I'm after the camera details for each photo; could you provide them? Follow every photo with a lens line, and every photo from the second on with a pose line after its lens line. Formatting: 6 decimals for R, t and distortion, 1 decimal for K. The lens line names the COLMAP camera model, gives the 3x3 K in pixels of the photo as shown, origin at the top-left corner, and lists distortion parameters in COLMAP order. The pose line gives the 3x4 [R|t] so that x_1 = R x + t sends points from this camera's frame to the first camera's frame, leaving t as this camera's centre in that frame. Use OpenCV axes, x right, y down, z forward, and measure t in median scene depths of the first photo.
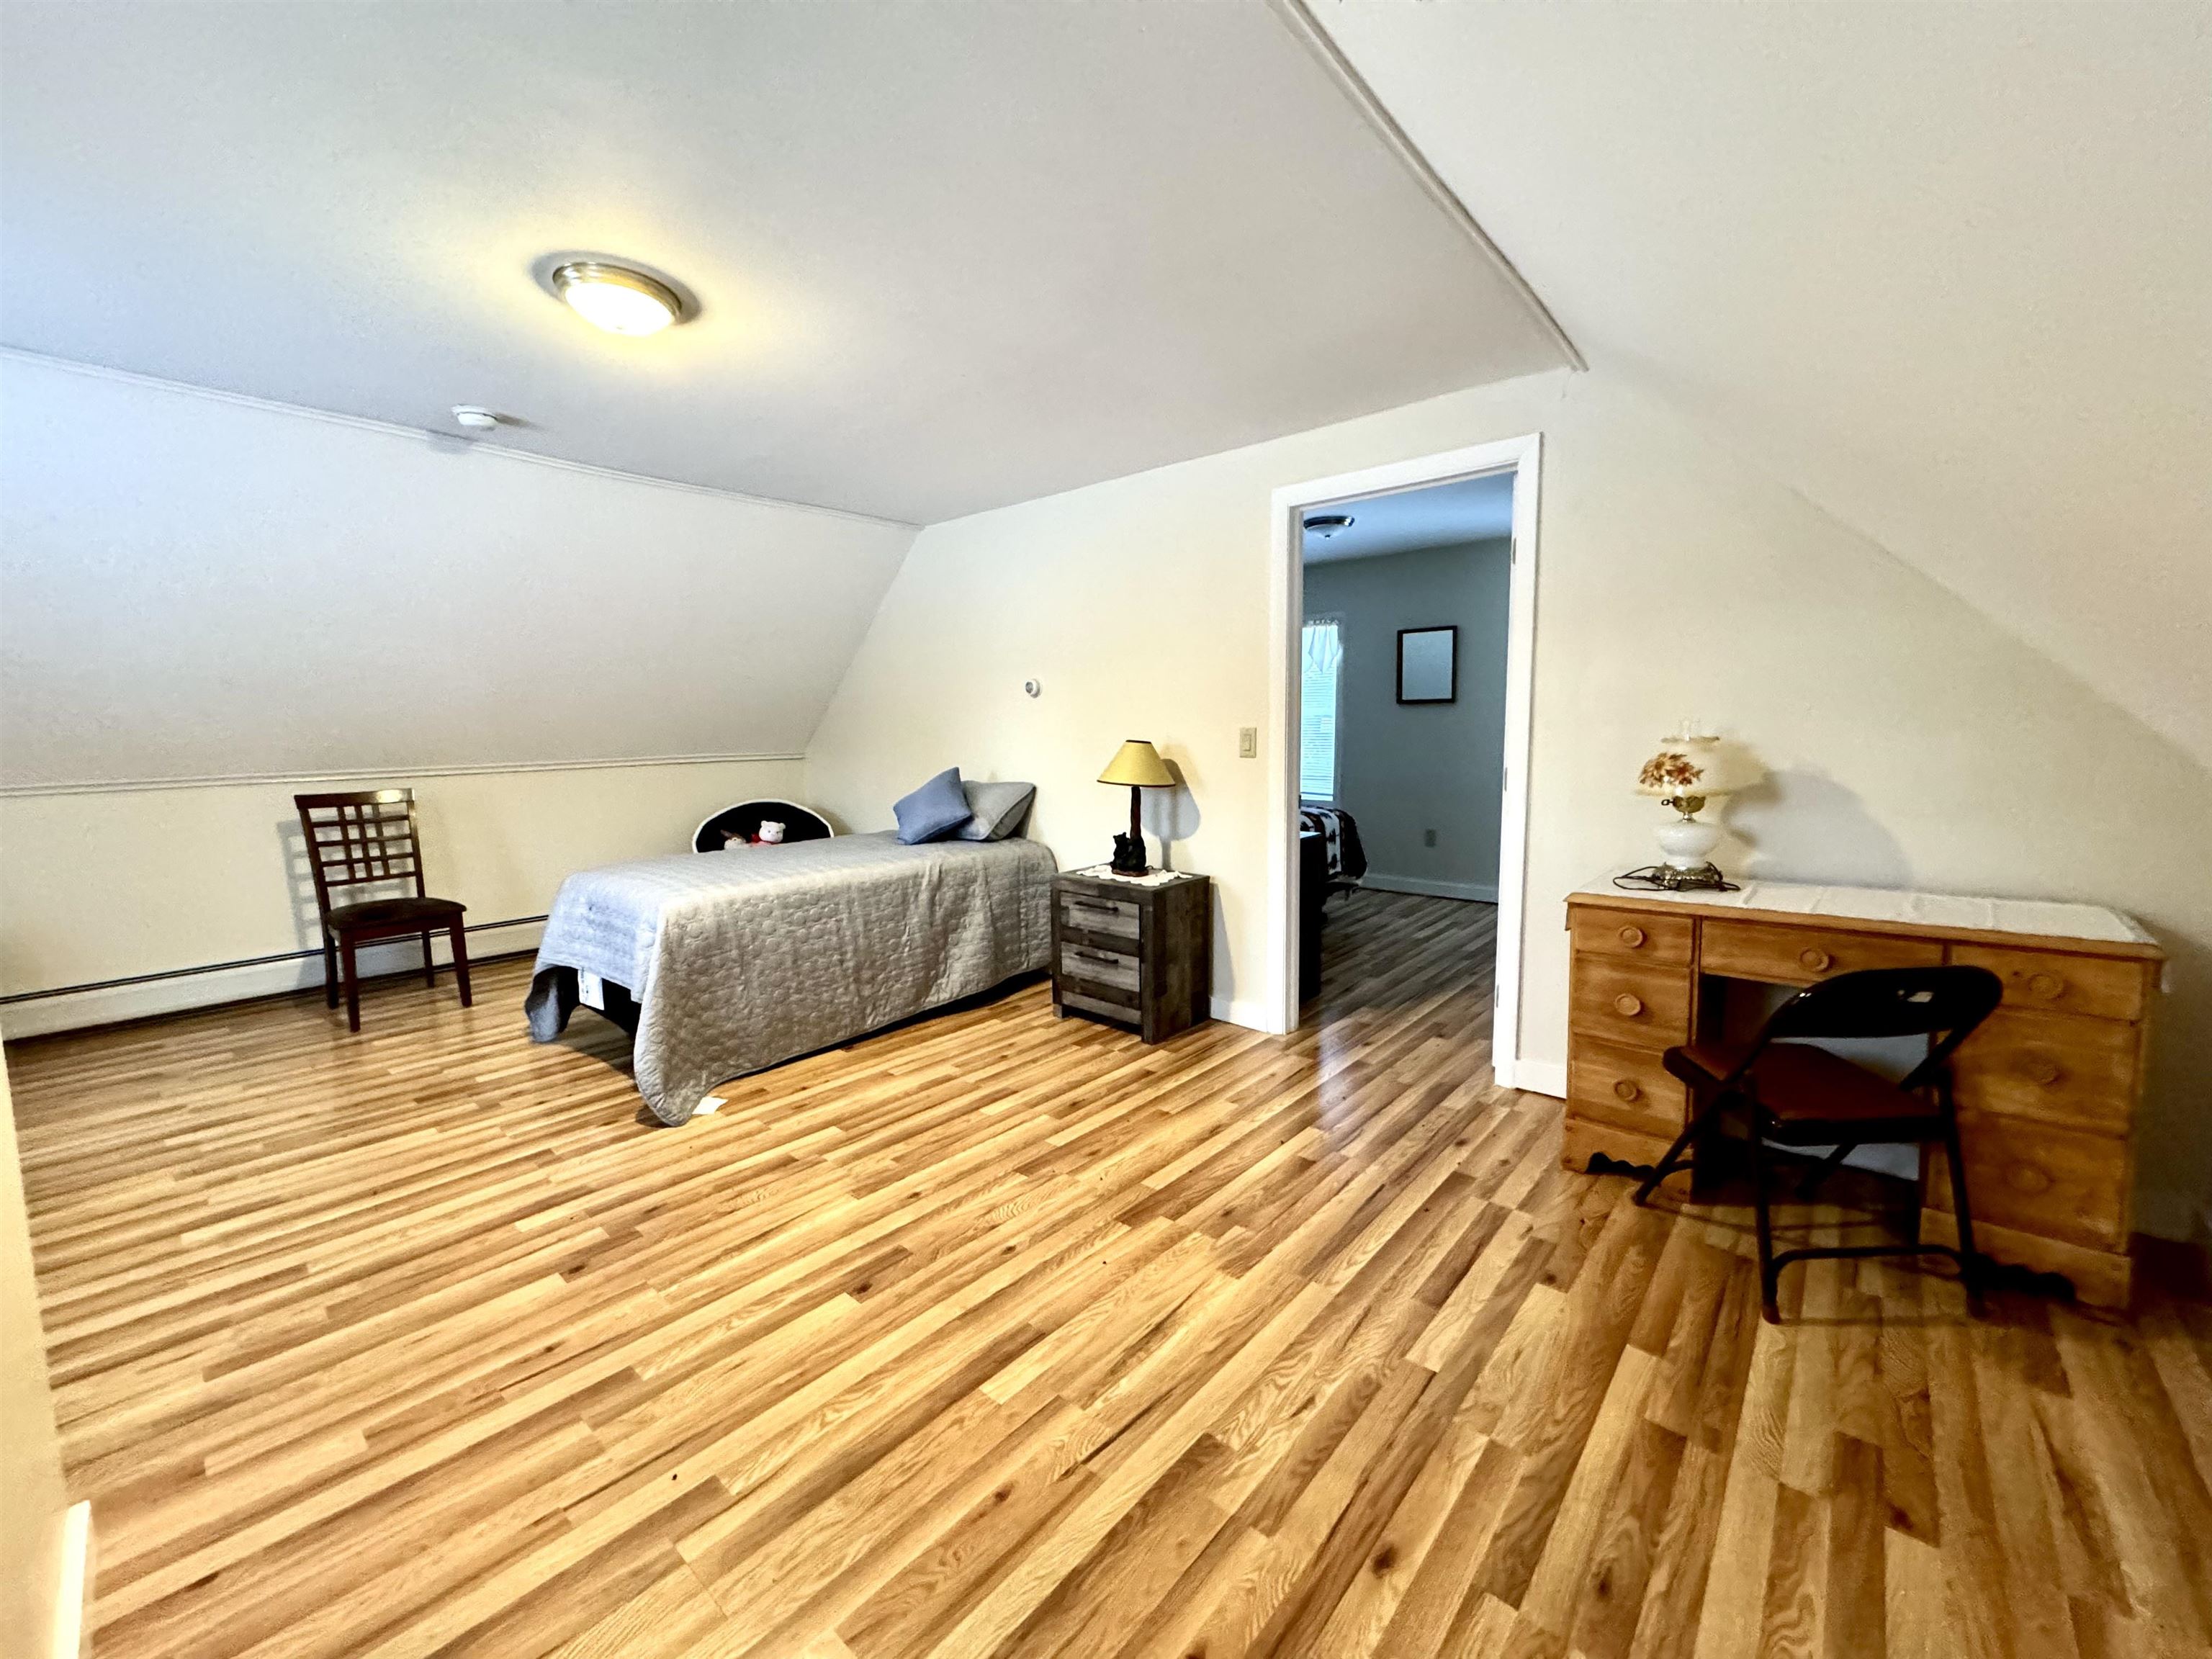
lens RADIAL K [[874.1, 0, 1102.8], [0, 874.1, 832.6], [0, 0, 1]] dist [-0.002432, 0.000920]
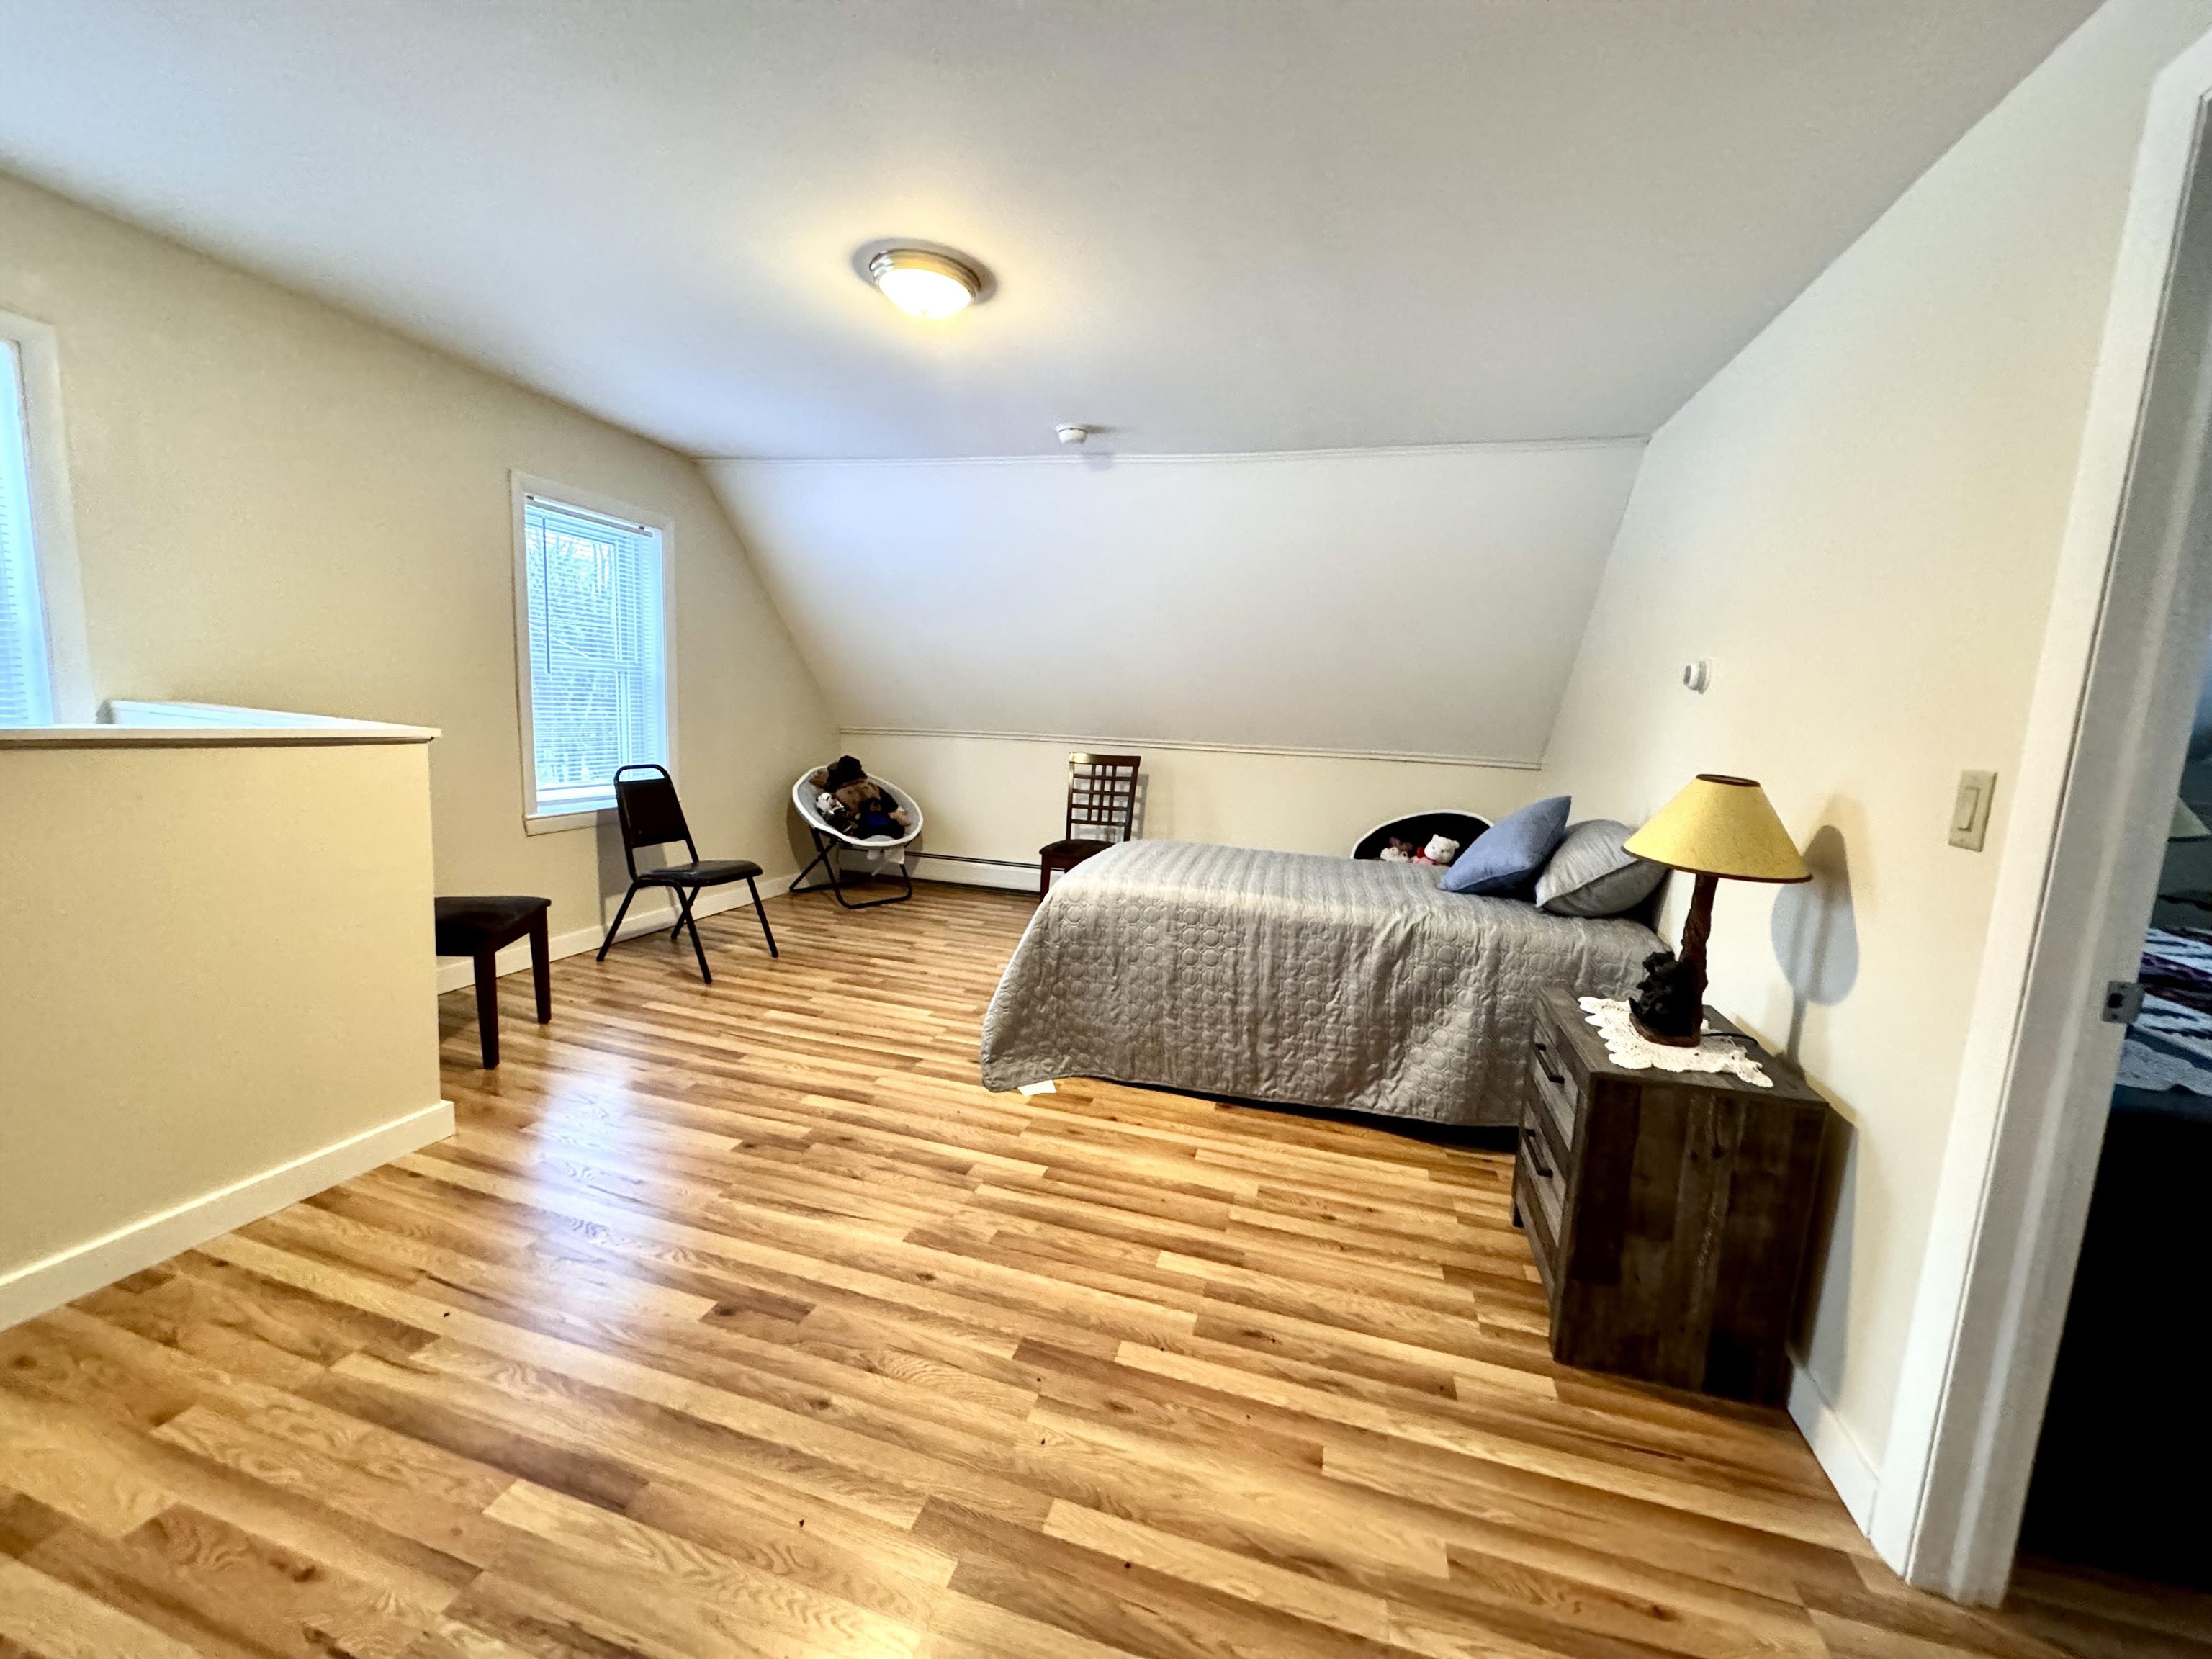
lens RADIAL K [[874.1, 0, 1109.4], [0, 874.1, 832.5], [0, 0, 1]] dist [-0.002432, 0.000920]
pose [[0.429274, 0.160825, -0.888740, 0.397517], [-0.165661, 0.981345, 0.097566, -0.078037], [0.887852, 0.105347, 0.447908, 0.568500]]
